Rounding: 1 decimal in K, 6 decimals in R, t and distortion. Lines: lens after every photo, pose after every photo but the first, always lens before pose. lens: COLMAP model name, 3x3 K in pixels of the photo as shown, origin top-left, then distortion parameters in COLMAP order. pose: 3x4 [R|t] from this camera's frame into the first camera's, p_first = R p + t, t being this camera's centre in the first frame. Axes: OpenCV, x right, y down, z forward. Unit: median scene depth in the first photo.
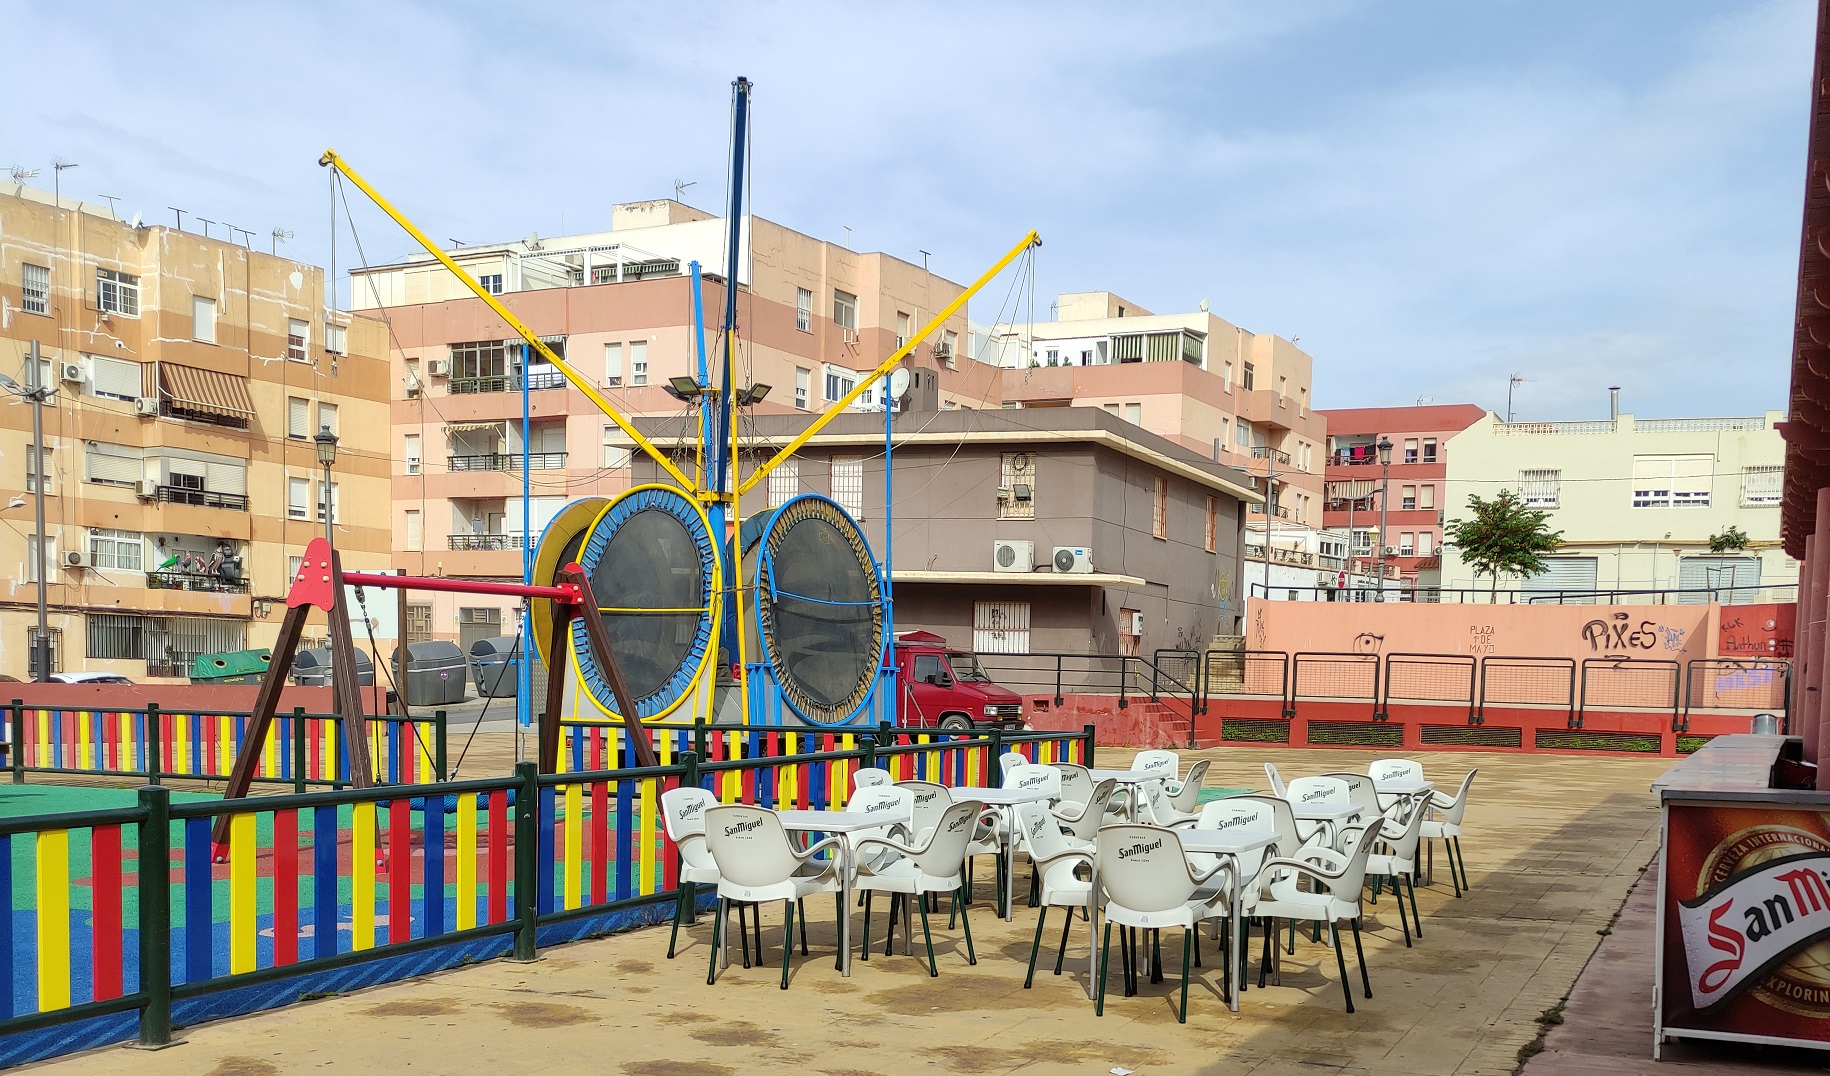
lens RADIAL K [[2359.8, 0, 914.0], [0, 2359.8, 537.5], [0, 0, 1]] dist [-0.070405, 0.000000]
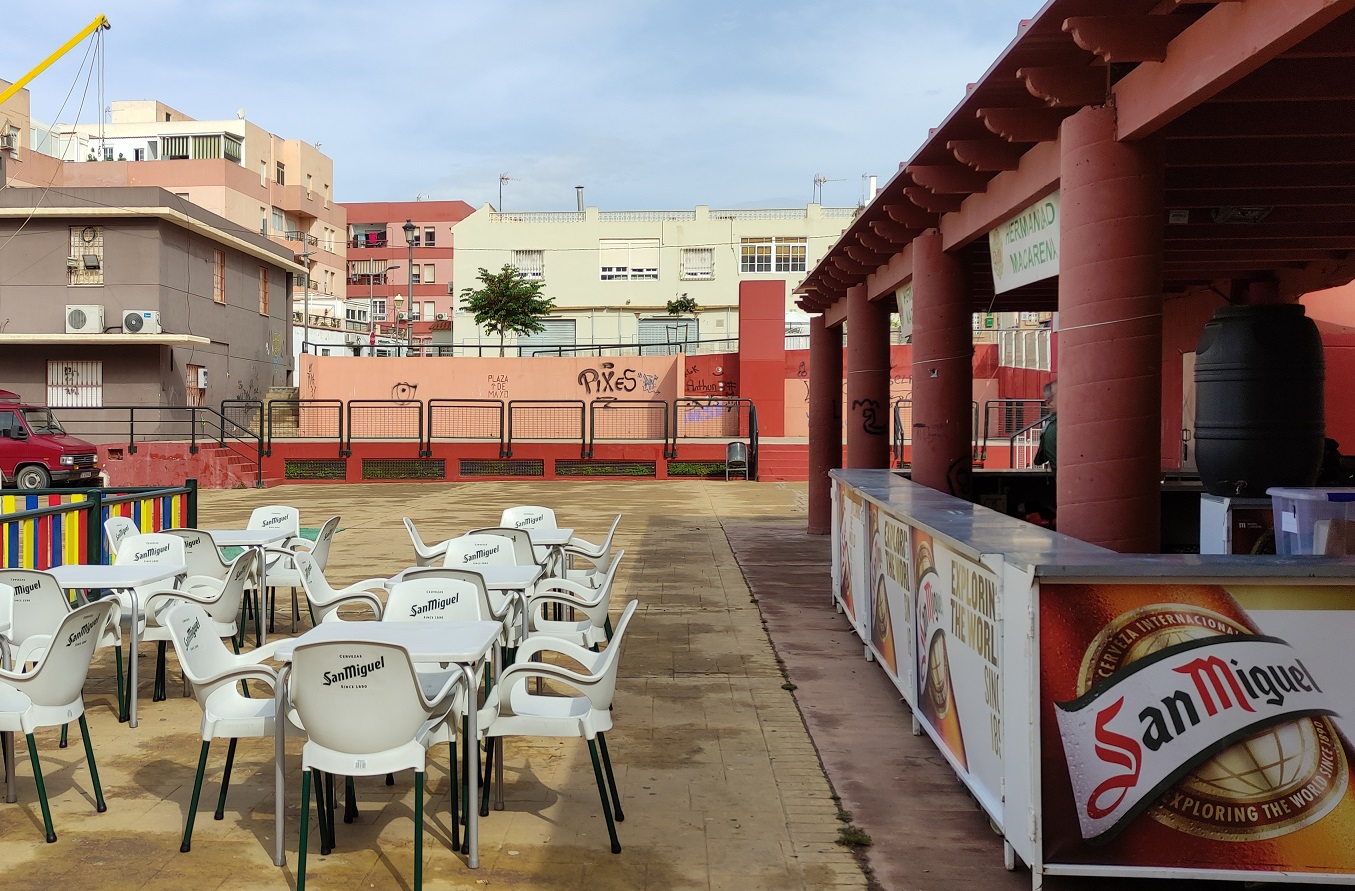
lens RADIAL K [[1695.2, 0, 671.7], [0, 1695.2, 384.2], [0, 0, 1]] dist [0.043643, 0.000000]
pose [[0.926404, -0.019328, 0.376035, -0.004120], [0.004057, 0.999136, 0.041359, 0.006825], [-0.376510, -0.036790, 0.925682, 0.164611]]
